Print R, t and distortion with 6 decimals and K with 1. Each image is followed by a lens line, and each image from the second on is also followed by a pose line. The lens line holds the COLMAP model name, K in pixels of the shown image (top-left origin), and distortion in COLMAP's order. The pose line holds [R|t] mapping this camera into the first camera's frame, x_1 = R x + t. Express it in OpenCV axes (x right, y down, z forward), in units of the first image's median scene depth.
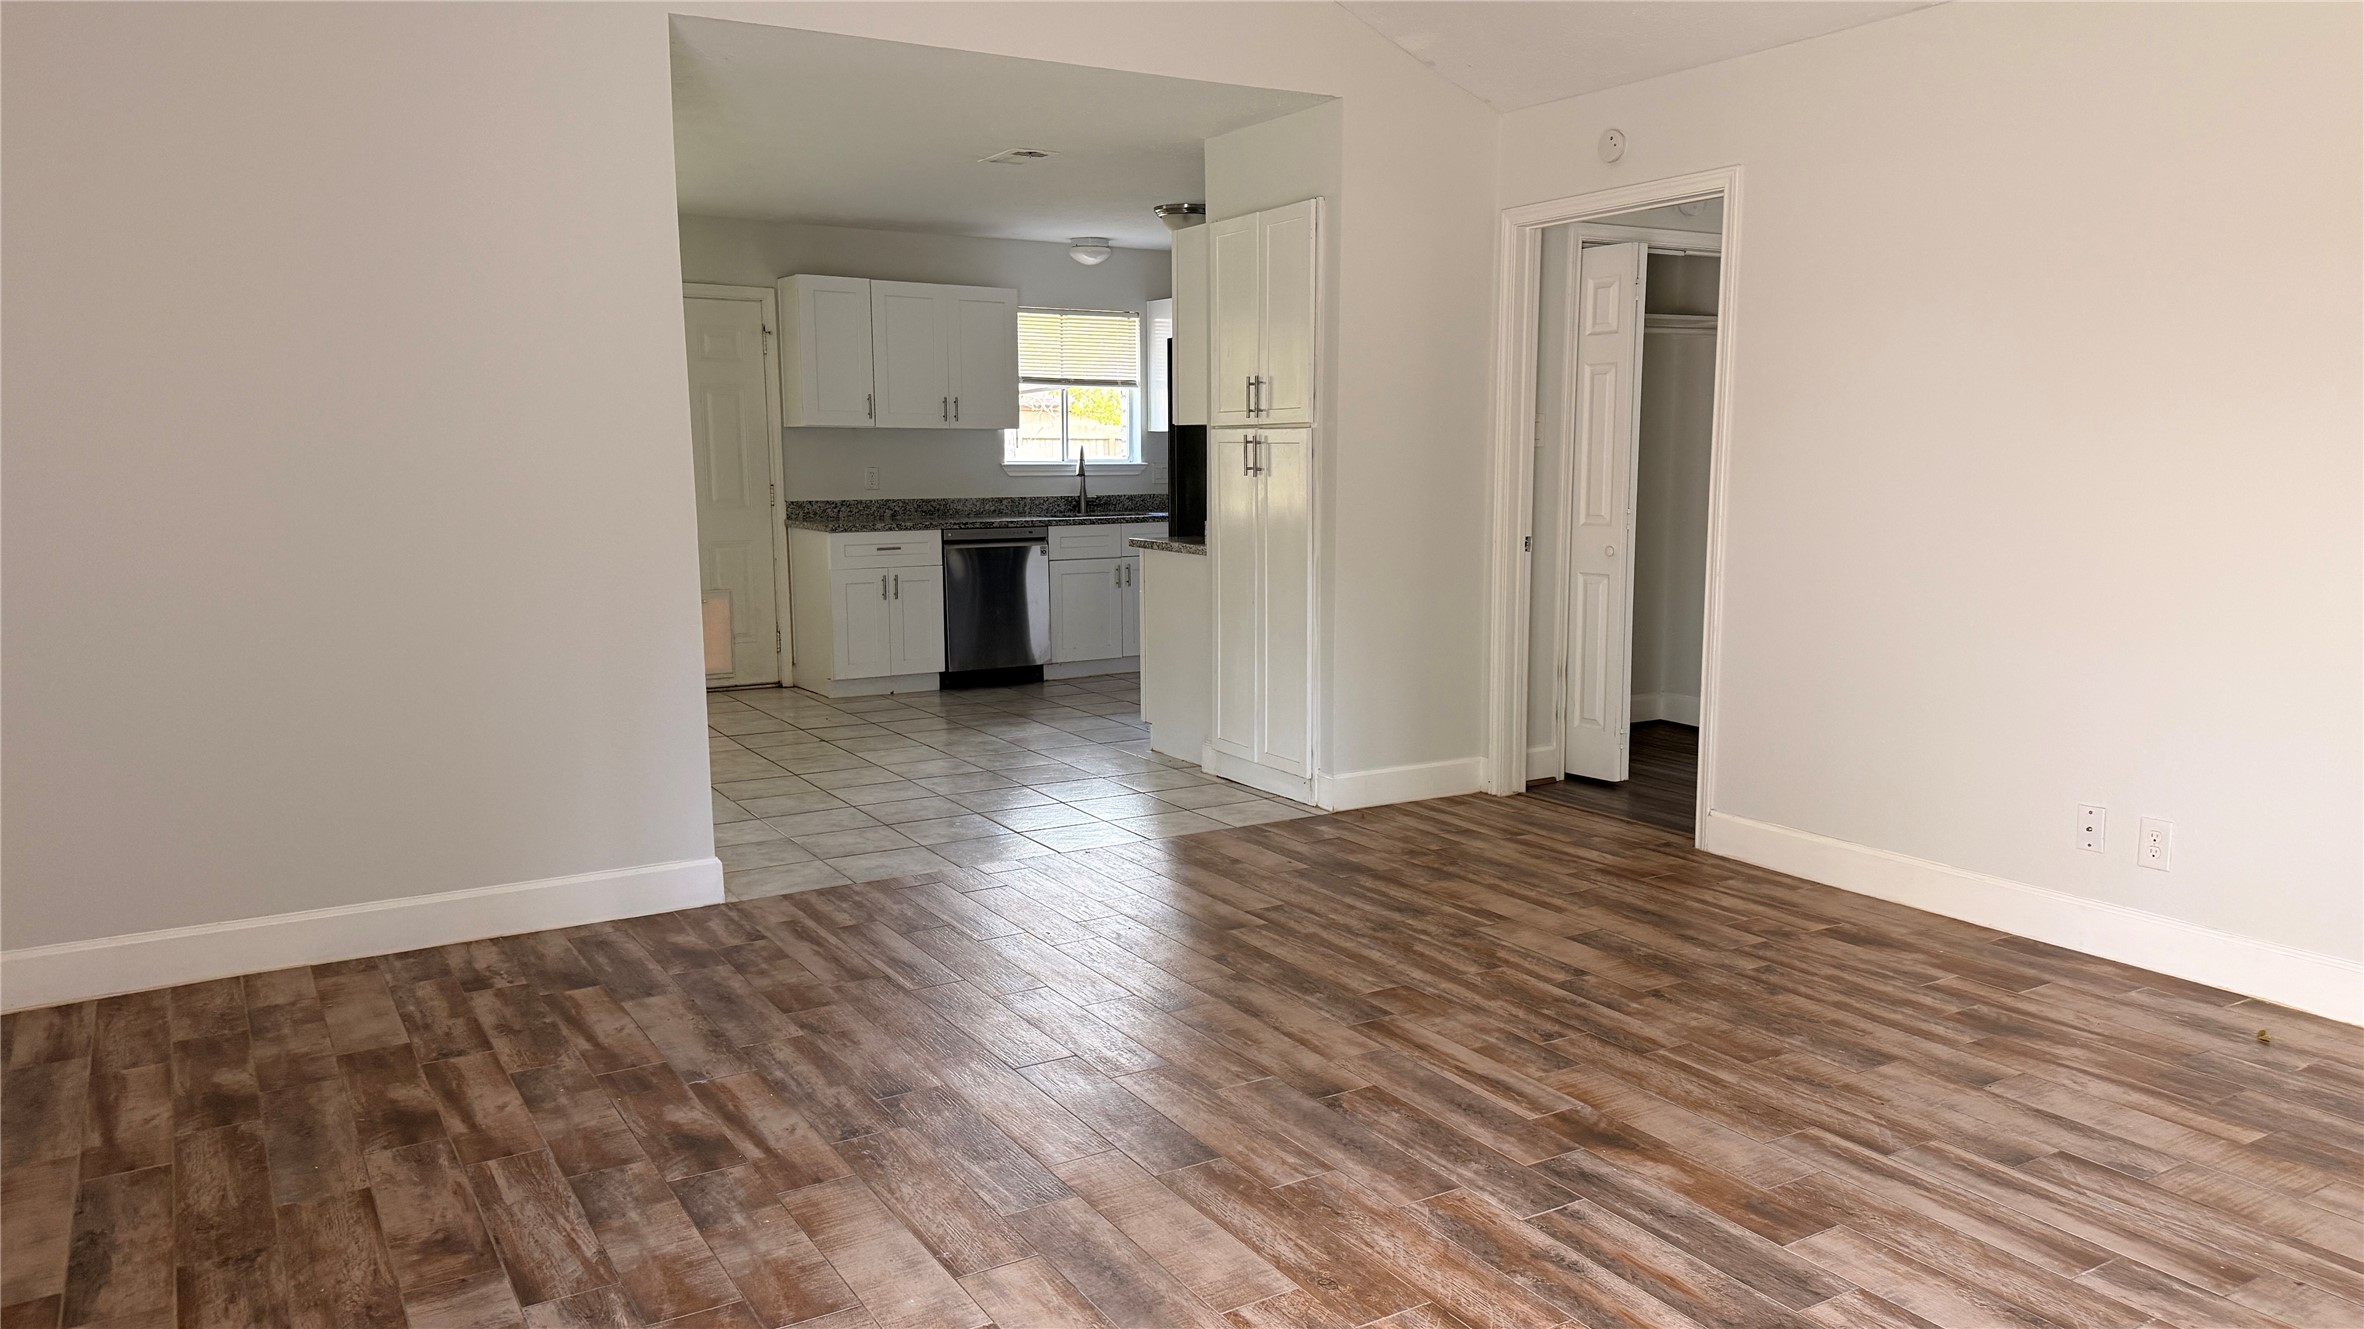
lens RADIAL K [[1614.6, 0, 1177.6], [0, 1614.6, 677.2], [0, 0, 1]] dist [0.006325, 0.000426]
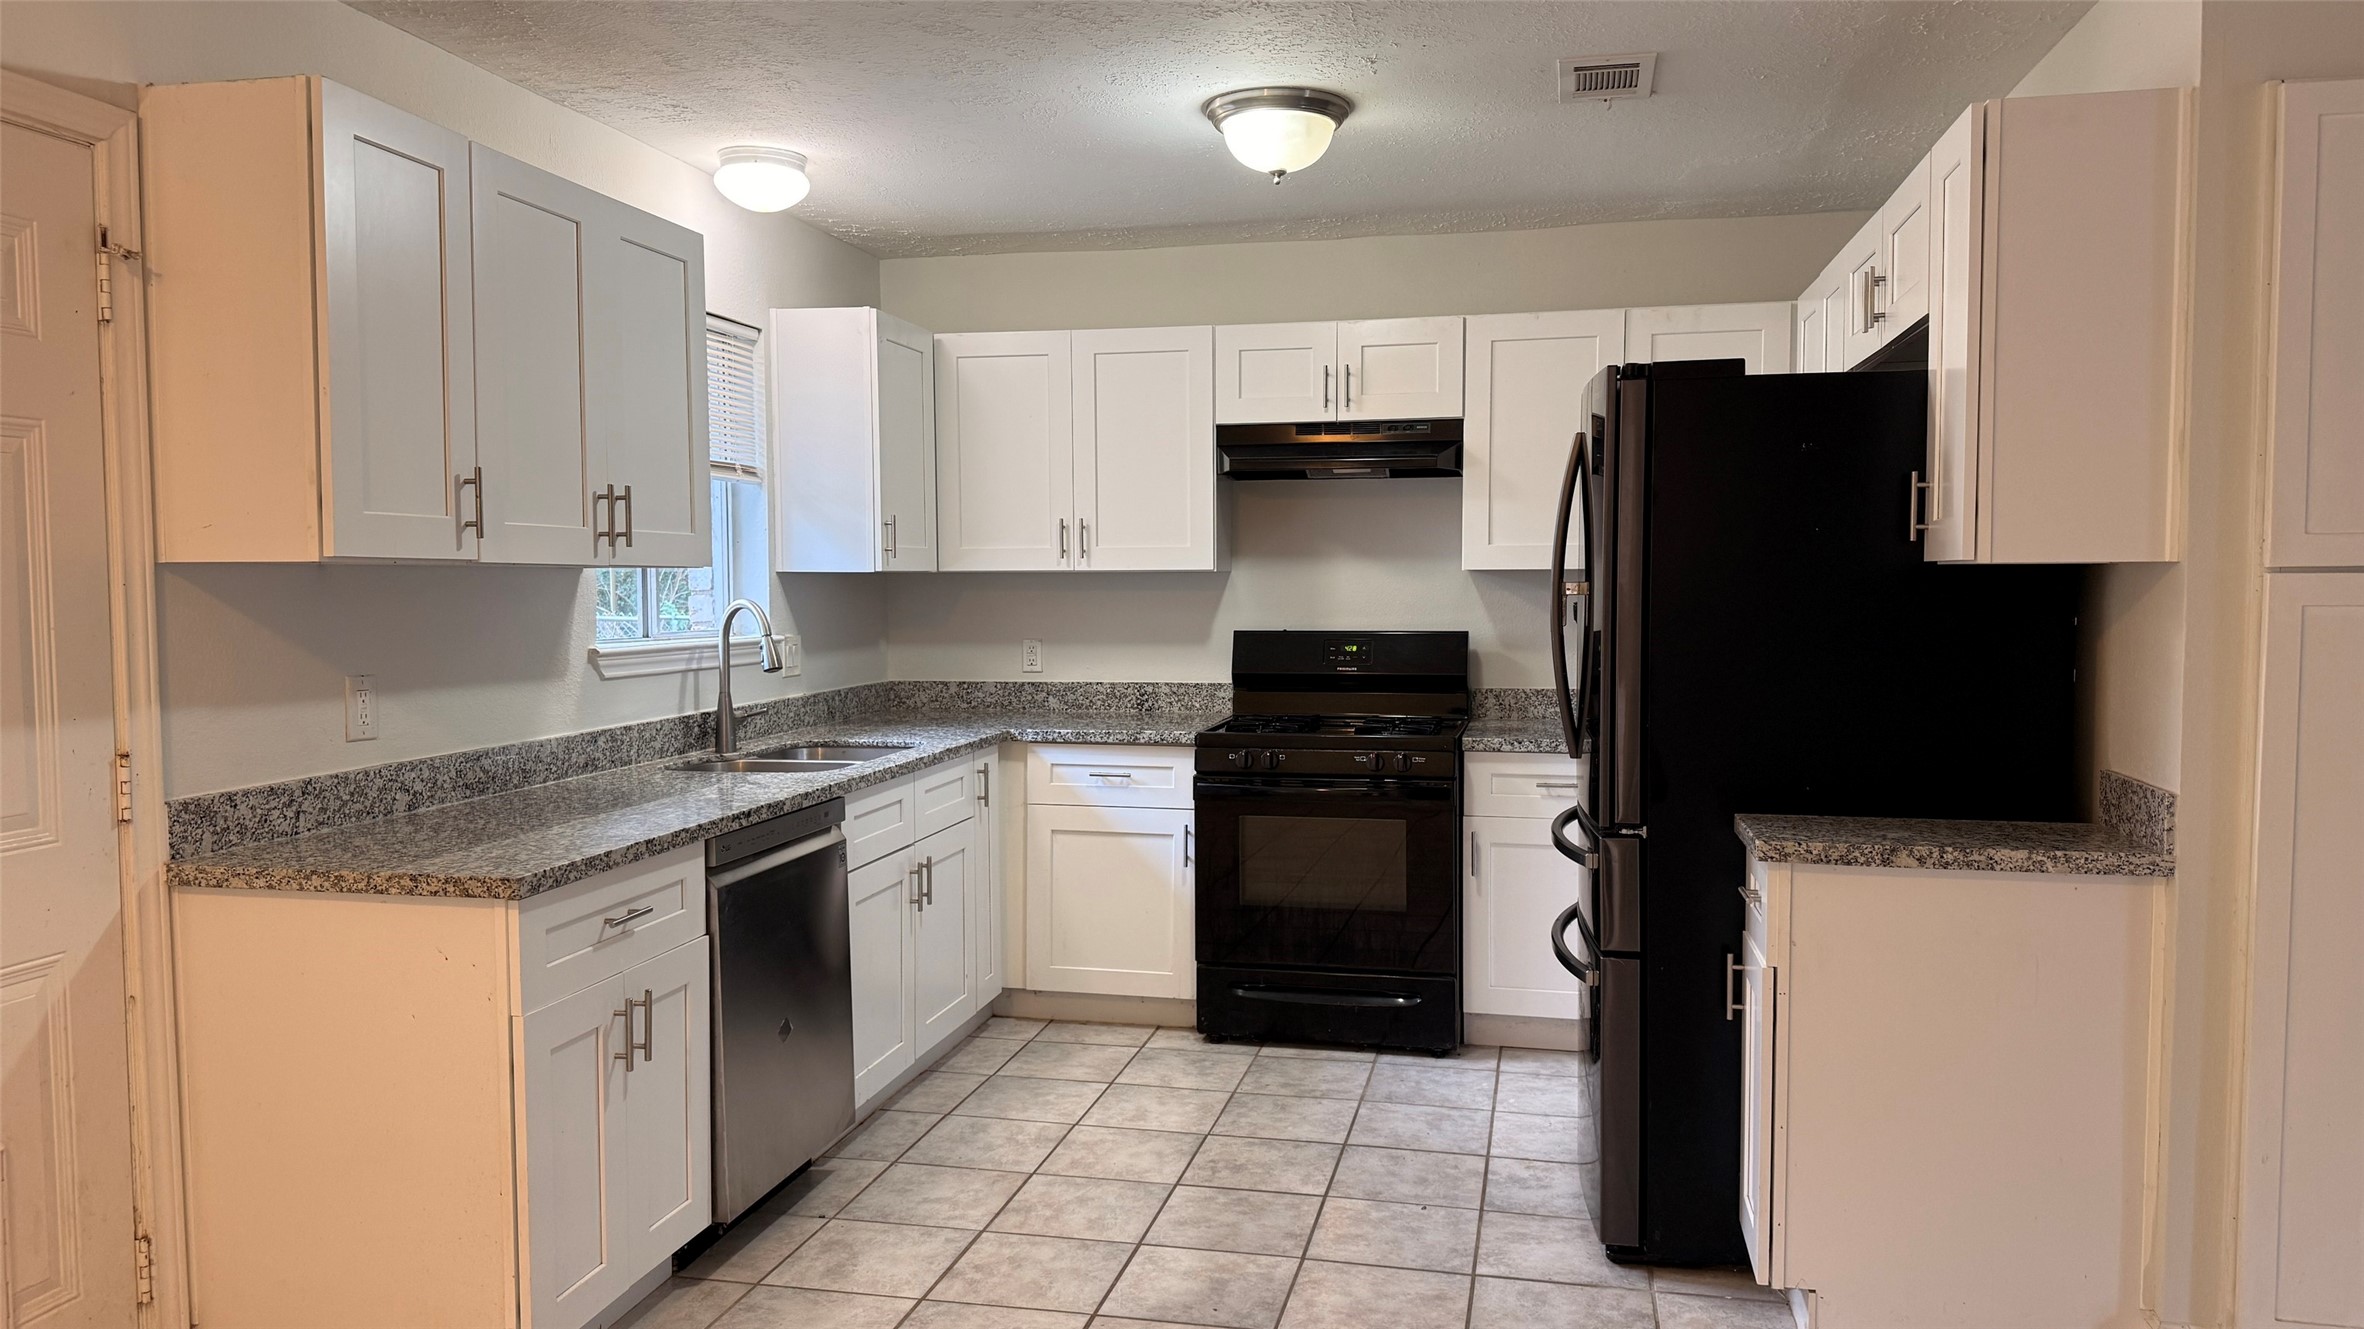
lens RADIAL K [[1614.6, 0, 1177.6], [0, 1614.6, 677.2], [0, 0, 1]] dist [0.006325, 0.000426]
pose [[0.700433, -0.048979, 0.712036, -0.324067], [0.106604, 0.993631, -0.036517, -0.100493], [-0.705712, 0.101484, 0.701193, 0.639698]]
